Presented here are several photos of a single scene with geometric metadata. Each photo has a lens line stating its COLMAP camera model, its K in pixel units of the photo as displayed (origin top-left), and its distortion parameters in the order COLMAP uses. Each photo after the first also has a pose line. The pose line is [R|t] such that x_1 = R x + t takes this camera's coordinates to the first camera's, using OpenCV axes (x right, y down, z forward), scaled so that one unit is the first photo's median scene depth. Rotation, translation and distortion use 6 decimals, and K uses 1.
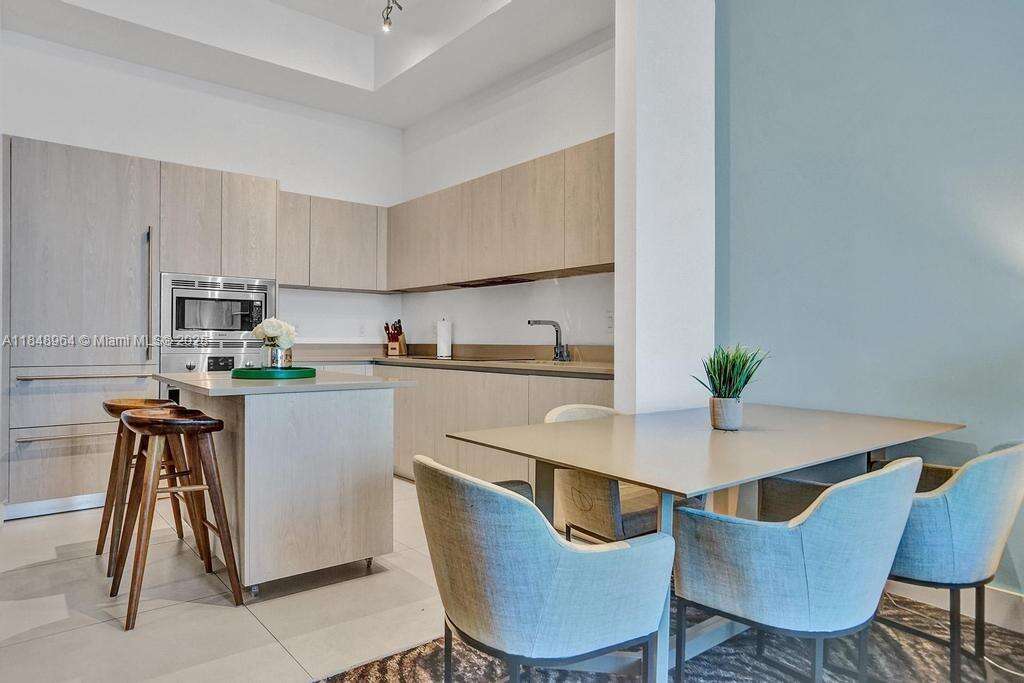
lens RADIAL K [[627.3, 0, 490.4], [0, 627.3, 340.7], [0, 0, 1]] dist [-0.002249, 0.028568]
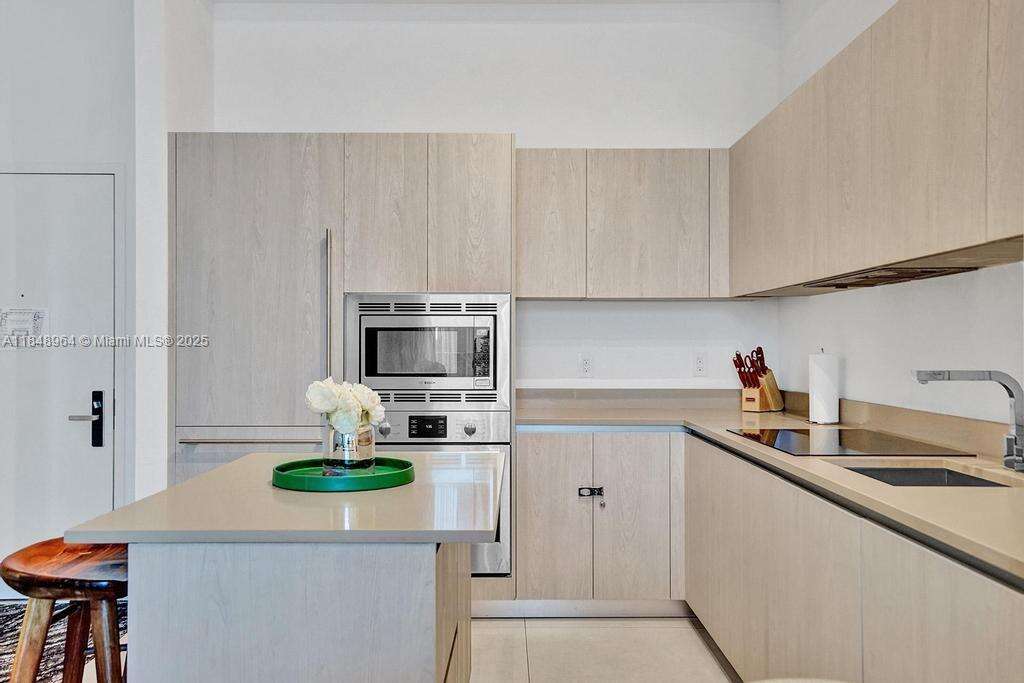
lens RADIAL K [[843.7, 0, 490.1], [0, 843.7, 337.3], [0, 0, 1]] dist [0.001099, -0.001528]
pose [[0.778791, -0.012988, -0.627149, 0.169567], [0.006820, 0.999902, -0.012239, -0.043775], [0.627246, 0.005254, 0.778803, 0.342892]]
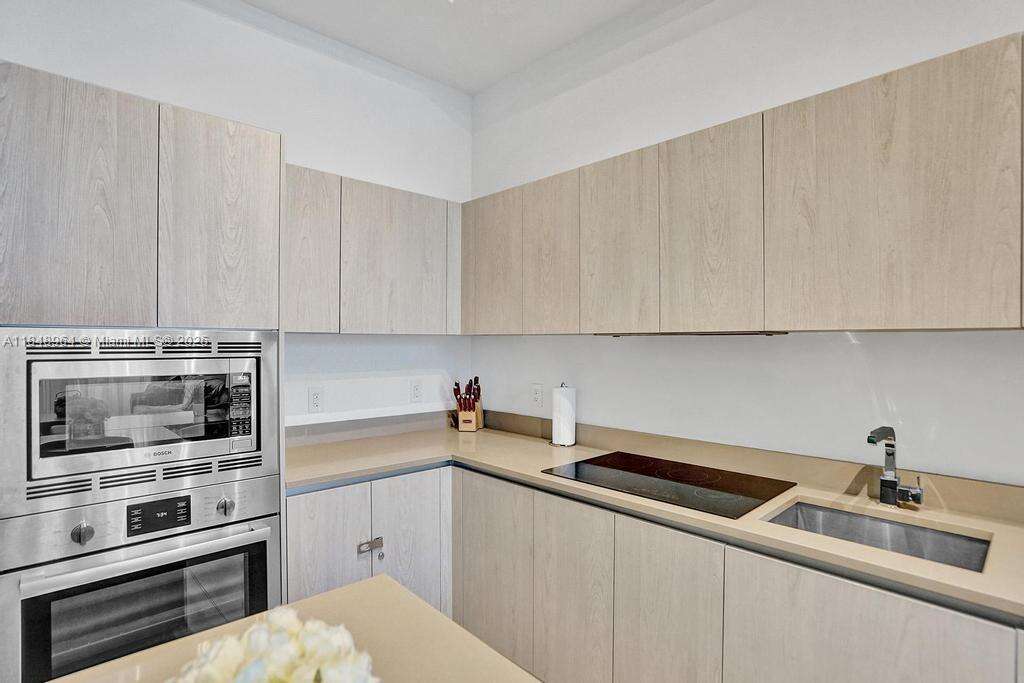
lens RADIAL K [[507.2, 0, 506.4], [0, 507.2, 345.8], [0, 0, 1]] dist [-0.042611, 0.021314]
pose [[0.996964, -0.001880, 0.077847, -0.194221], [0.001008, 0.999936, 0.011247, -0.090159], [-0.077863, -0.011135, 0.996902, 0.591936]]
